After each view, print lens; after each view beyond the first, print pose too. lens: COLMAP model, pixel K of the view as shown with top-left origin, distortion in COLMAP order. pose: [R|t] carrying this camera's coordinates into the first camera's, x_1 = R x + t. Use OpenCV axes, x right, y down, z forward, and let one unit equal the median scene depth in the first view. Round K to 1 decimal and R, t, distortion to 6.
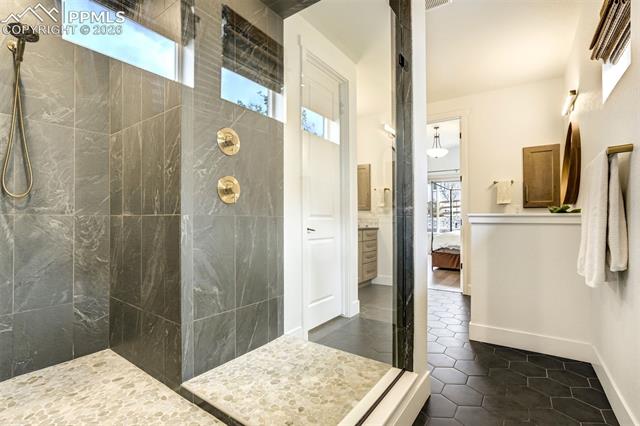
lens RADIAL K [[294.7, 0, 320.0], [0, 294.7, 216.4], [0, 0, 1]] dist [-0.018429, 0.011056]
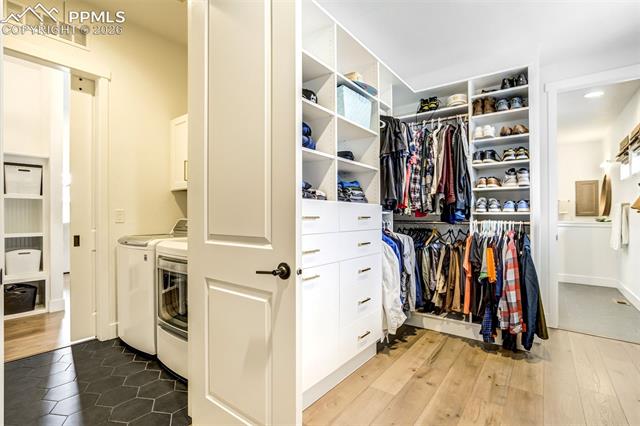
lens RADIAL K [[294.7, 0, 320.5], [0, 294.7, 212.3], [0, 0, 1]] dist [-0.018429, 0.011056]
pose [[0.998463, -0.003834, -0.055297, -0.691001], [0.003488, 0.999974, -0.006350, -0.046518], [0.055320, 0.006147, 0.998450, -0.776267]]
